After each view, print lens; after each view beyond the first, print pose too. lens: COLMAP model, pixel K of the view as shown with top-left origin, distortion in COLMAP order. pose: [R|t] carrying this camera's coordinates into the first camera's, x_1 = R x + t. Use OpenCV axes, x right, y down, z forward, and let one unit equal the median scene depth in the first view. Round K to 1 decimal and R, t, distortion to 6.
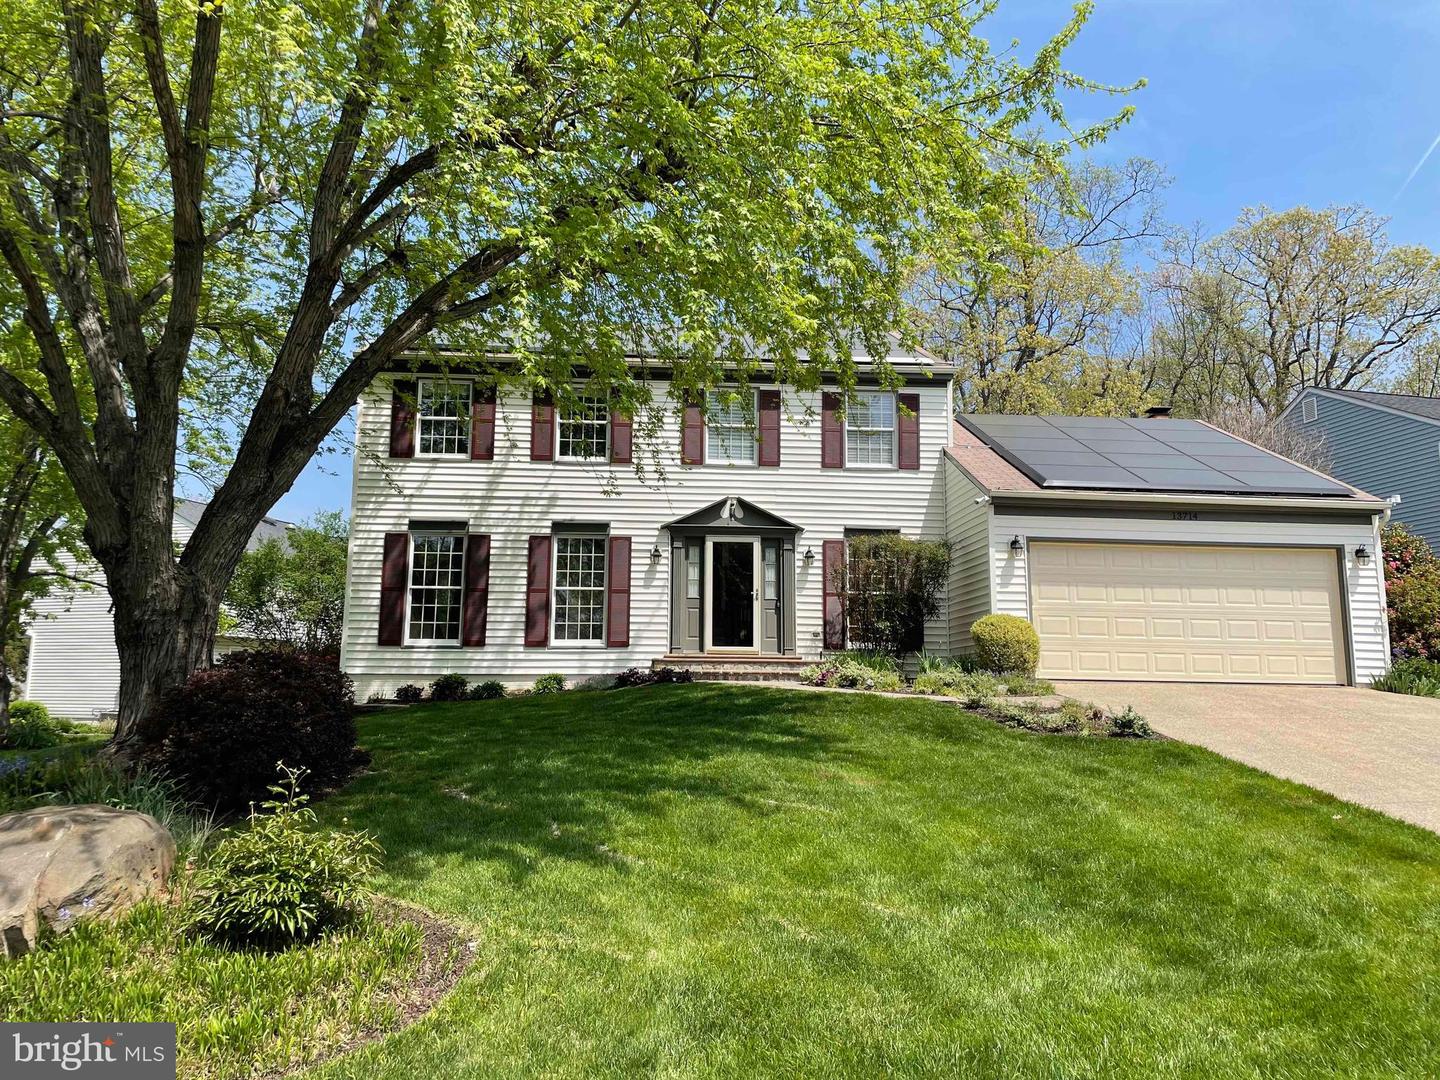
lens RADIAL K [[973.5, 0, 720.0], [0, 973.5, 540.0], [0, 0, 1]] dist [0.039598, 0.001066]
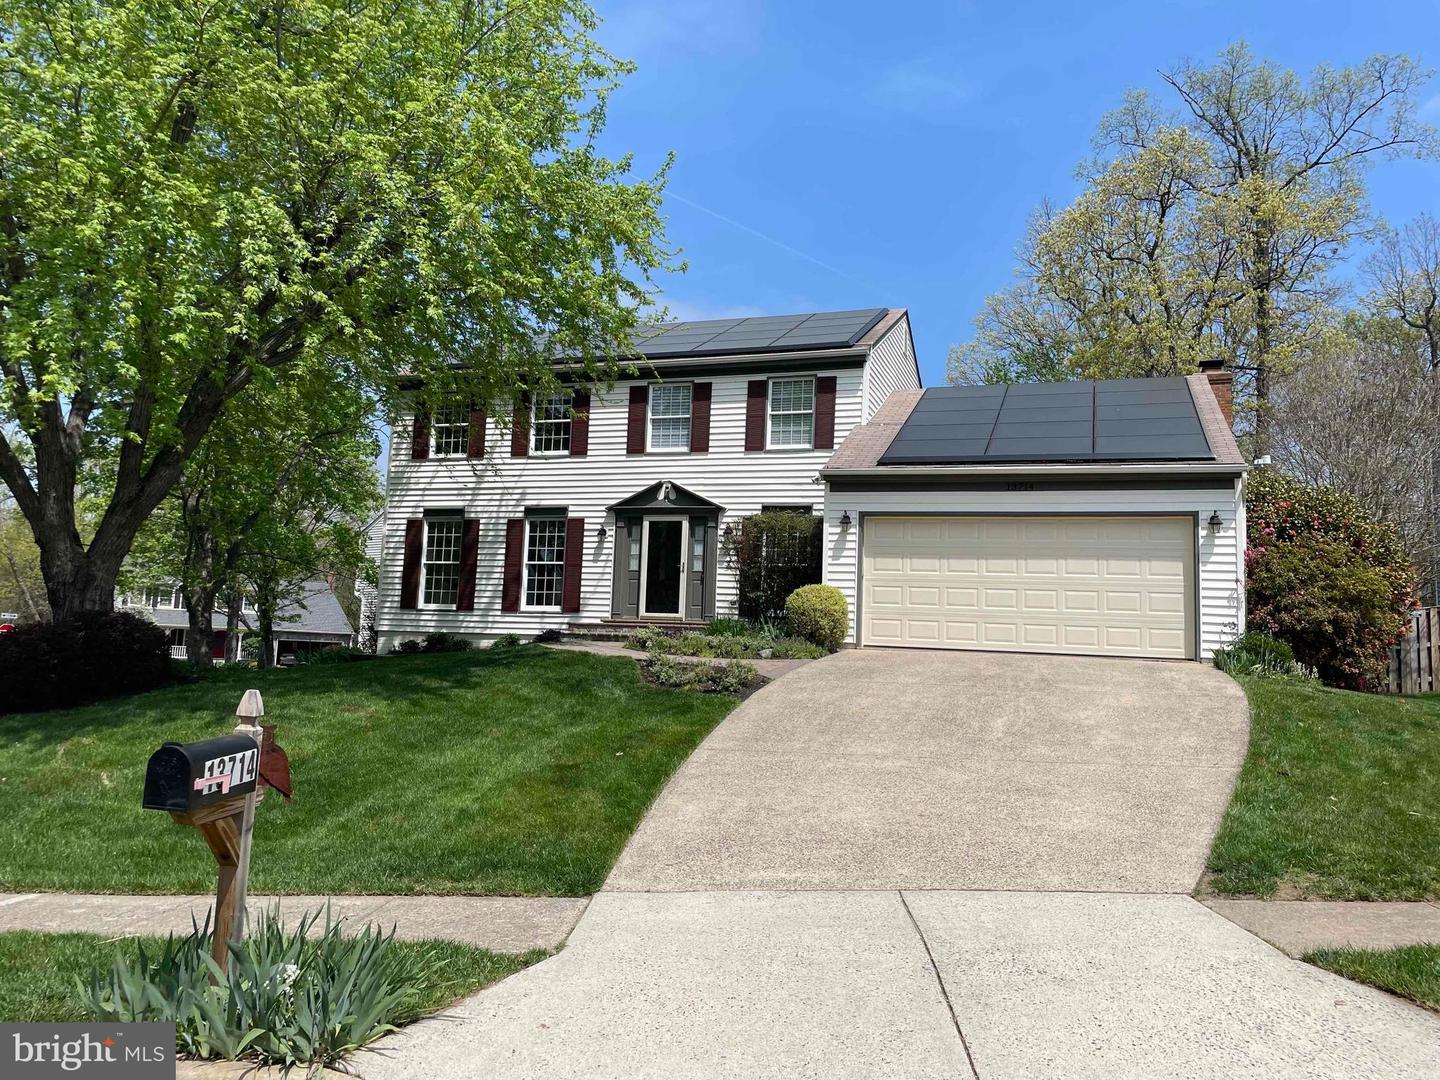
lens RADIAL K [[973.5, 0, 720.0], [0, 973.5, 540.0], [0, 0, 1]] dist [0.039598, 0.001066]
pose [[0.934746, -0.013730, -0.355053, 0.476985], [0.022880, 0.999505, 0.021584, 0.001181], [0.354581, -0.028299, 0.934597, -0.031785]]
